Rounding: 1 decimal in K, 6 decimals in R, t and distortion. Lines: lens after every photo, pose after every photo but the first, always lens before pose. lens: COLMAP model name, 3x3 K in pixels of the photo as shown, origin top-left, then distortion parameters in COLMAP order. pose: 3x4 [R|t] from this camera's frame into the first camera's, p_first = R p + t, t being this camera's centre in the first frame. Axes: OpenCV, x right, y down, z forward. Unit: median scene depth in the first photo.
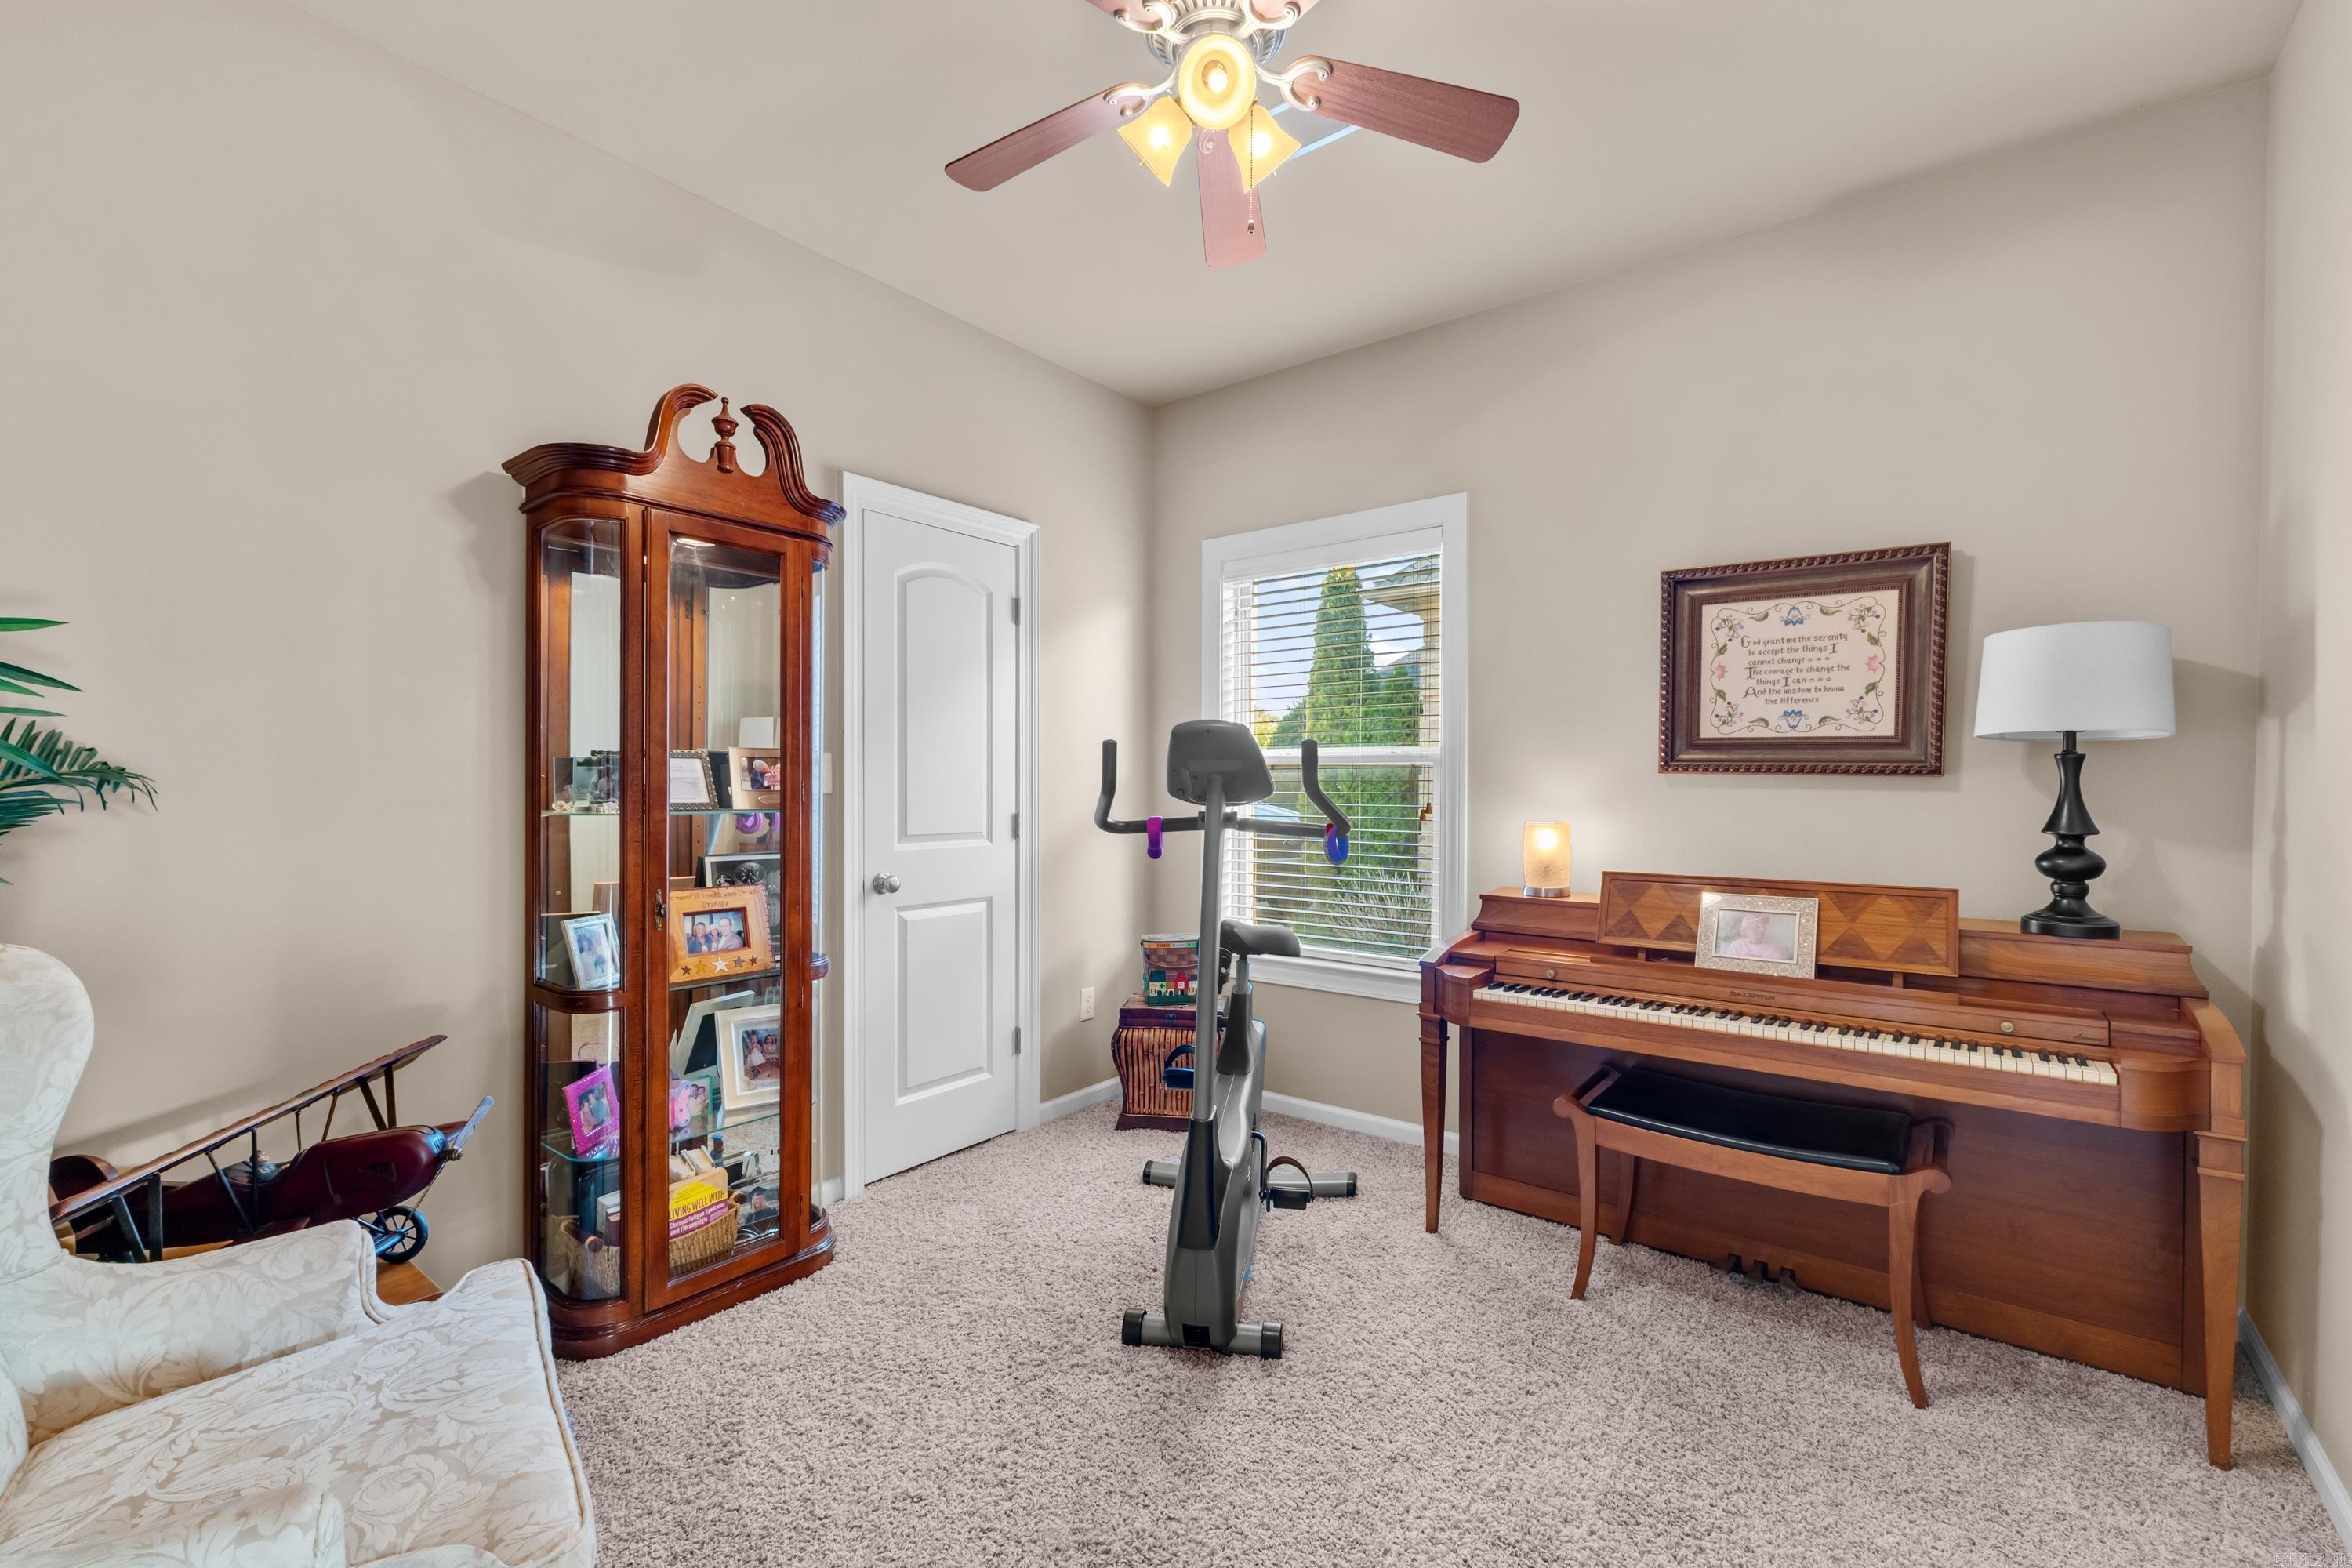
lens RADIAL K [[1015.3, 0, 1177.5], [0, 1015.3, 793.2], [0, 0, 1]] dist [0.008294, 0.000383]
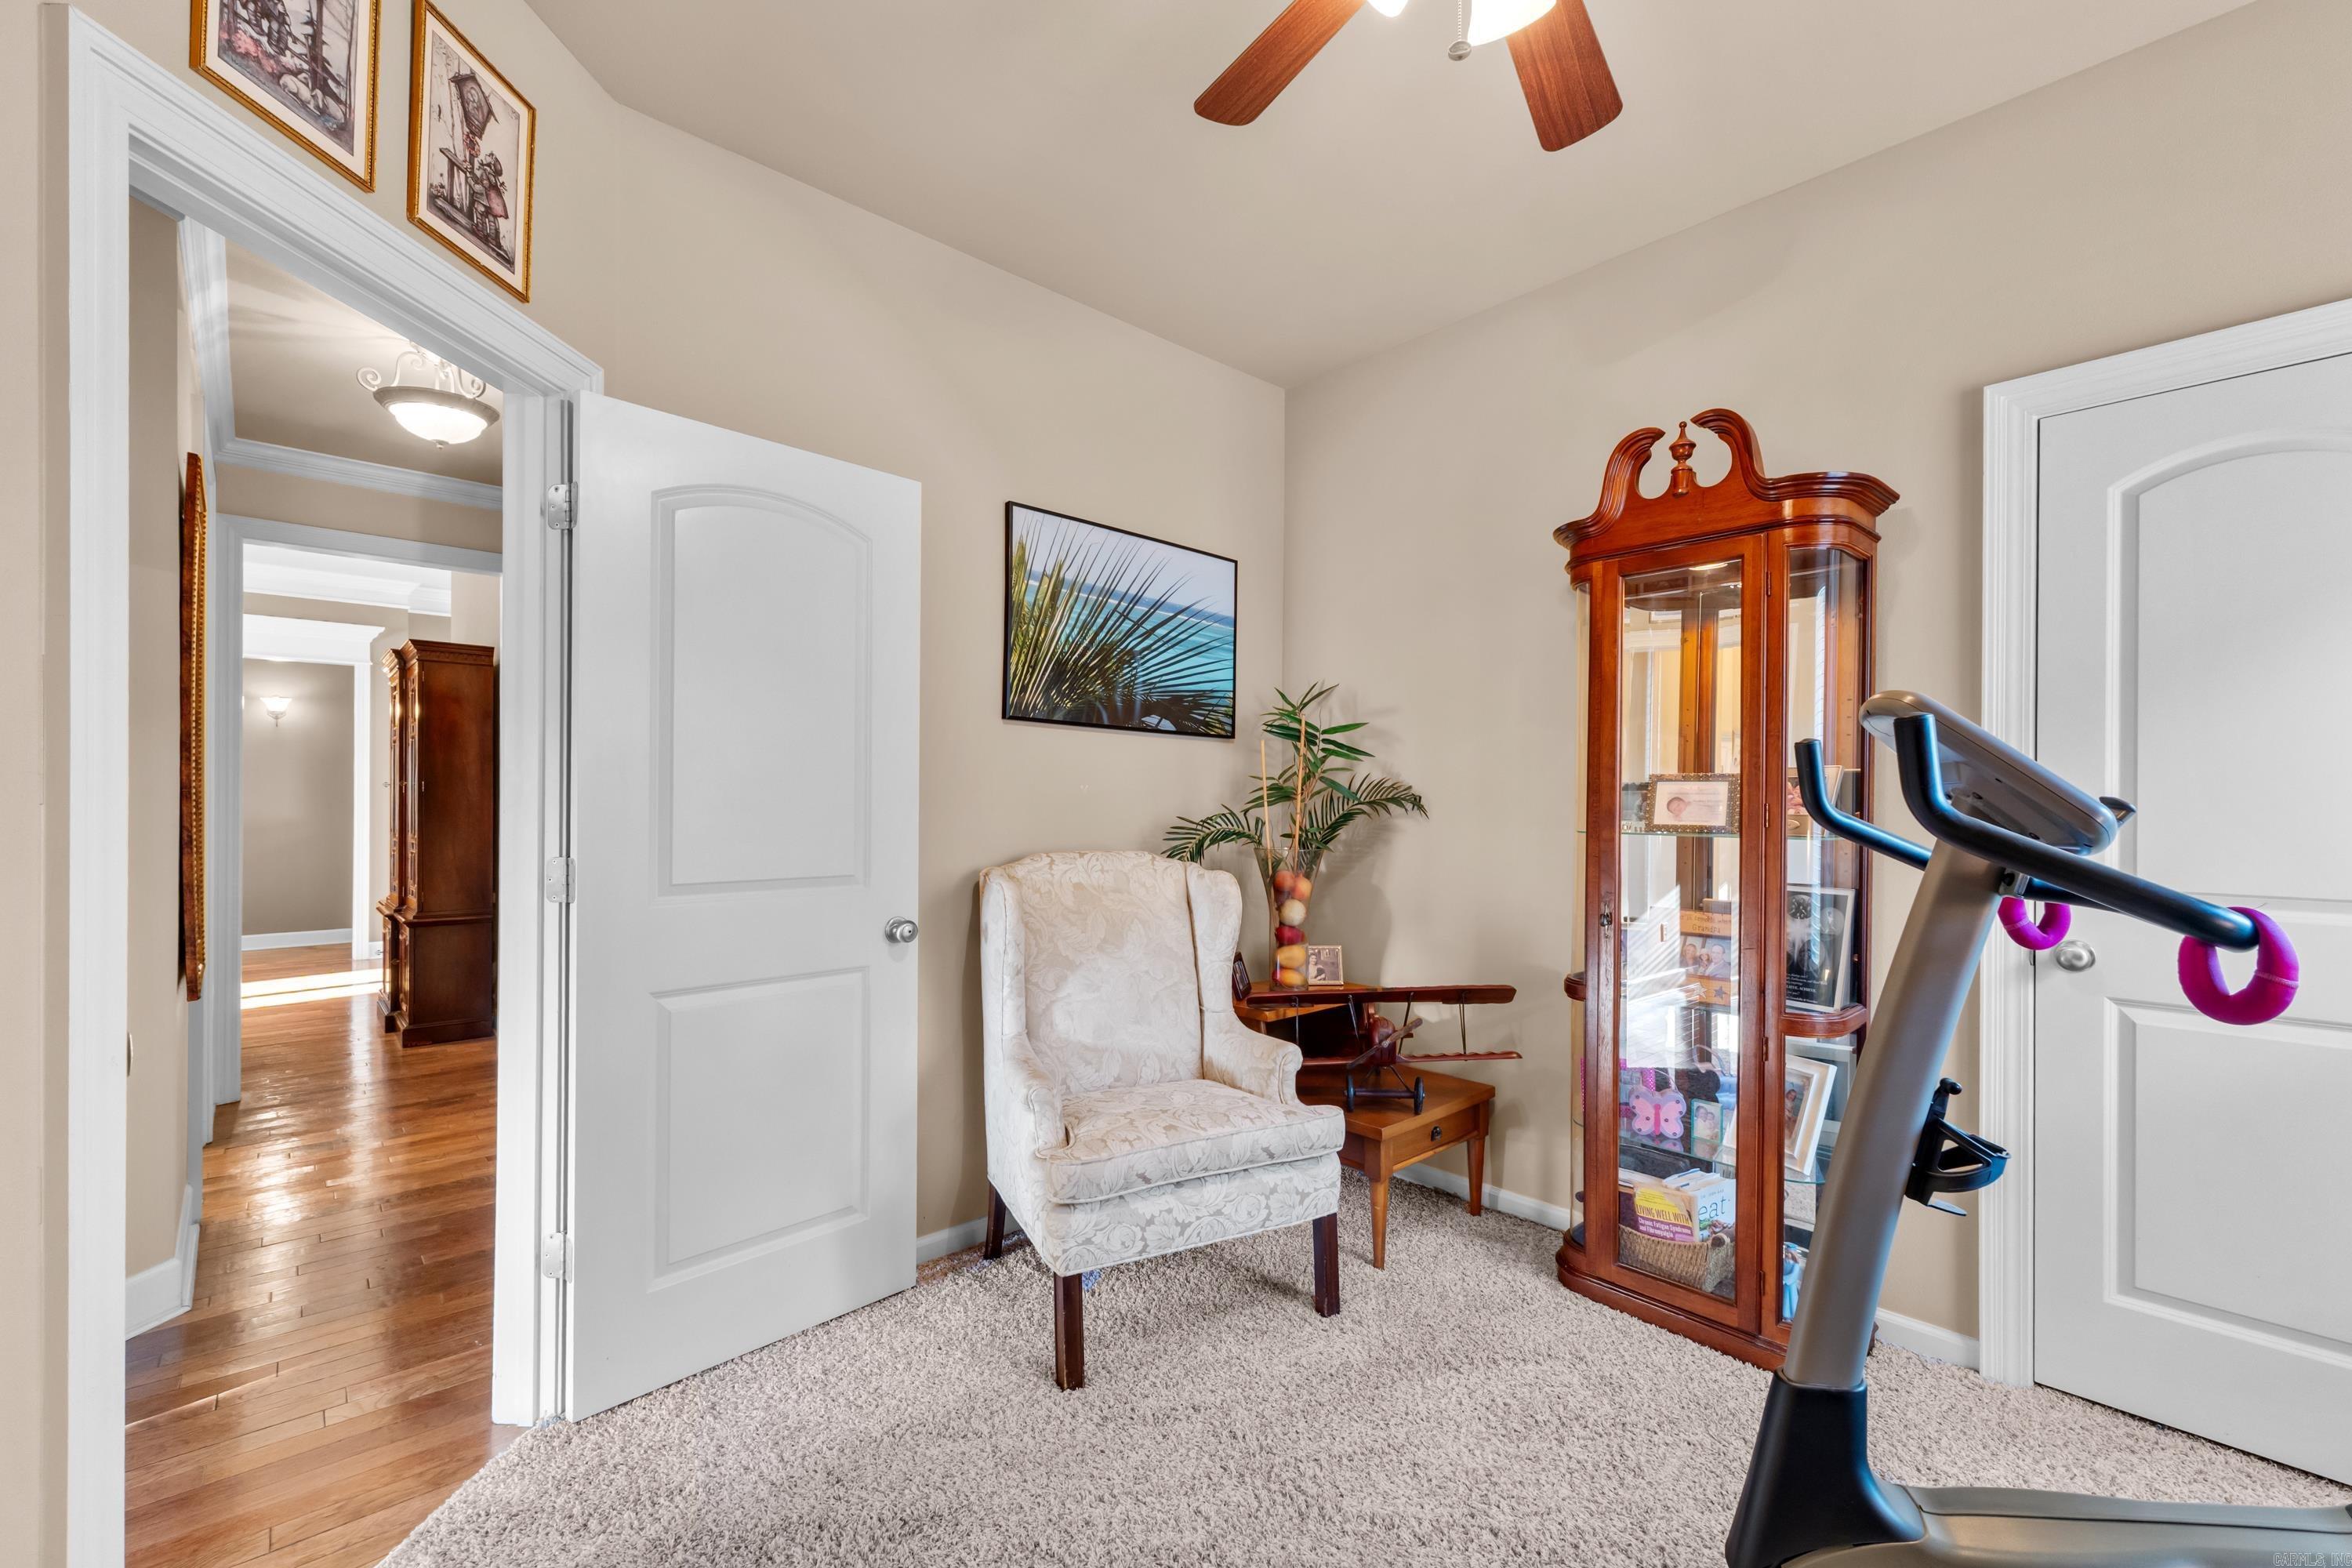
lens RADIAL K [[1015.3, 0, 1180.5], [0, 1015.3, 794.1], [0, 0, 1]] dist [0.008294, 0.000383]
pose [[-0.160174, -0.019736, -0.986892, 0.618786], [-0.018067, 0.999691, -0.017059, 0.005431], [0.986923, 0.015097, -0.160481, 0.673695]]
